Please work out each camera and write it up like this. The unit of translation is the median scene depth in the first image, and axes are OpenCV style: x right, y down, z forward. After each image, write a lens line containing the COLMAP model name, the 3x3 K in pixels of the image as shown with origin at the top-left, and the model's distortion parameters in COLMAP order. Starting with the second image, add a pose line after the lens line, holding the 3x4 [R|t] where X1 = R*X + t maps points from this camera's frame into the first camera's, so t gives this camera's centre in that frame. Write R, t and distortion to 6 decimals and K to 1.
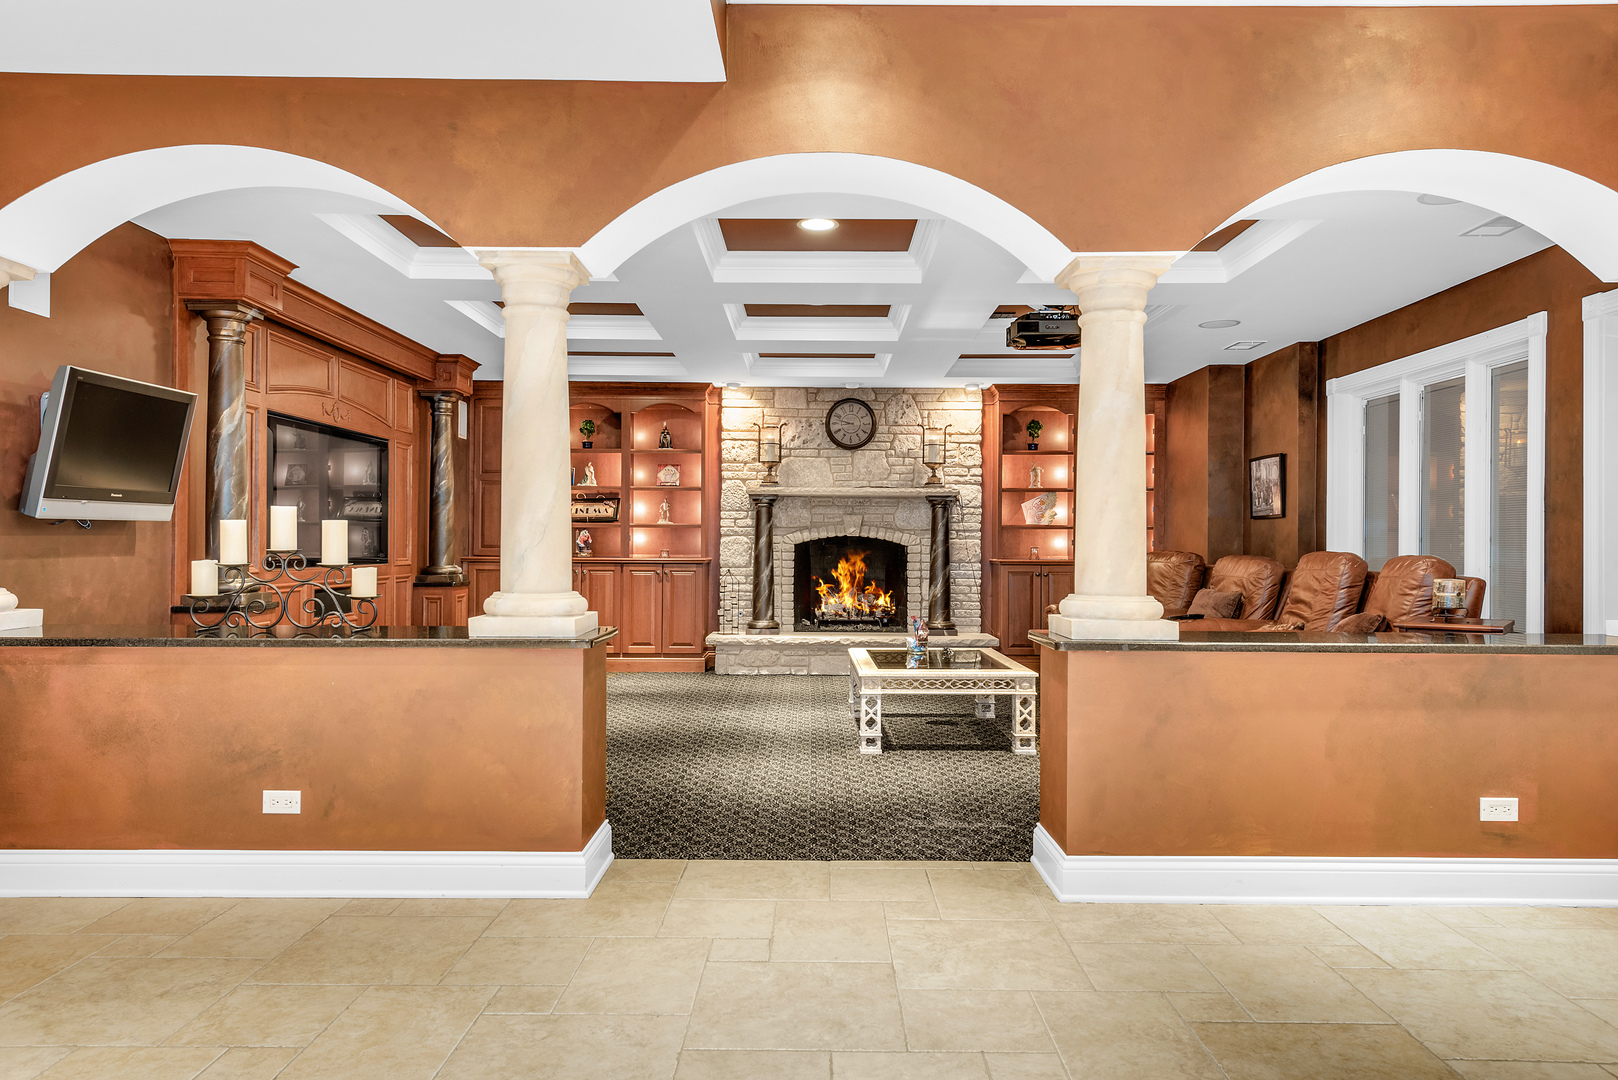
lens RADIAL K [[1110.0, 0, 809.0], [0, 1110.0, 540.0], [0, 0, 1]] dist [0.004739, 0.000309]
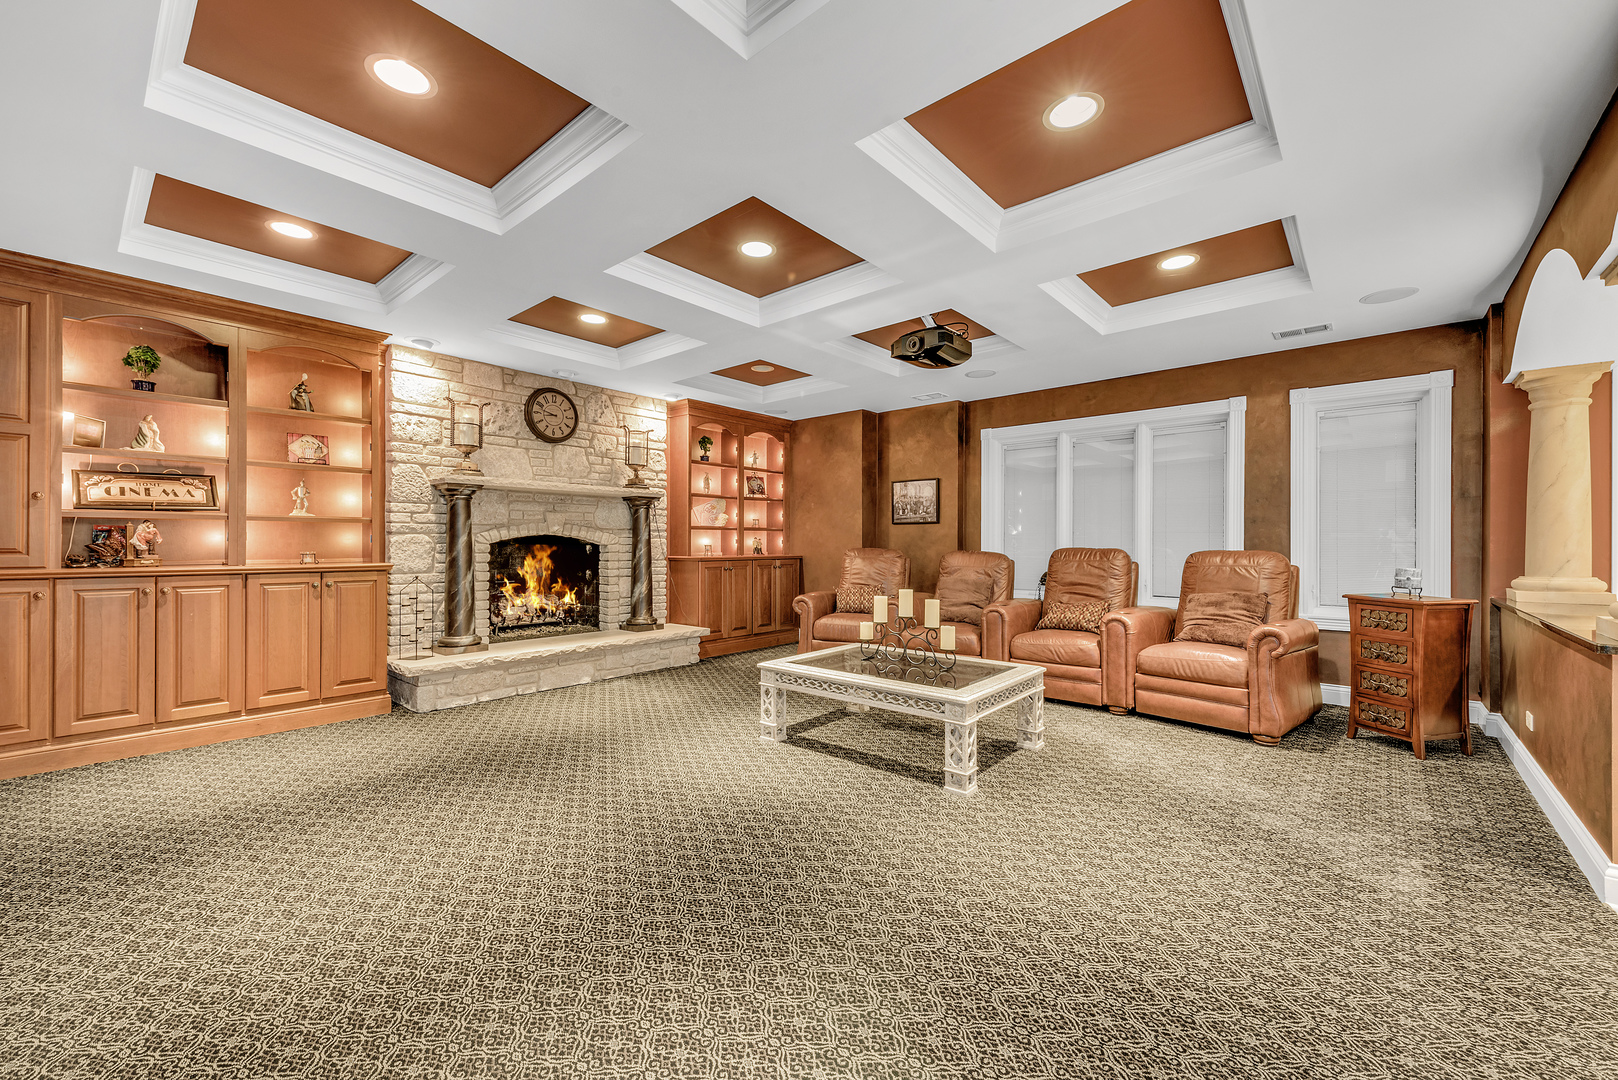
lens RADIAL K [[633.0, 0, 814.6], [0, 633.0, 547.1], [0, 0, 1]] dist [-0.000371, -0.000030]
pose [[0.641450, -0.008908, 0.767113, -0.232173], [-0.001170, 0.999920, 0.012590, -0.000209], [-0.767164, -0.008974, 0.641388, 0.484338]]
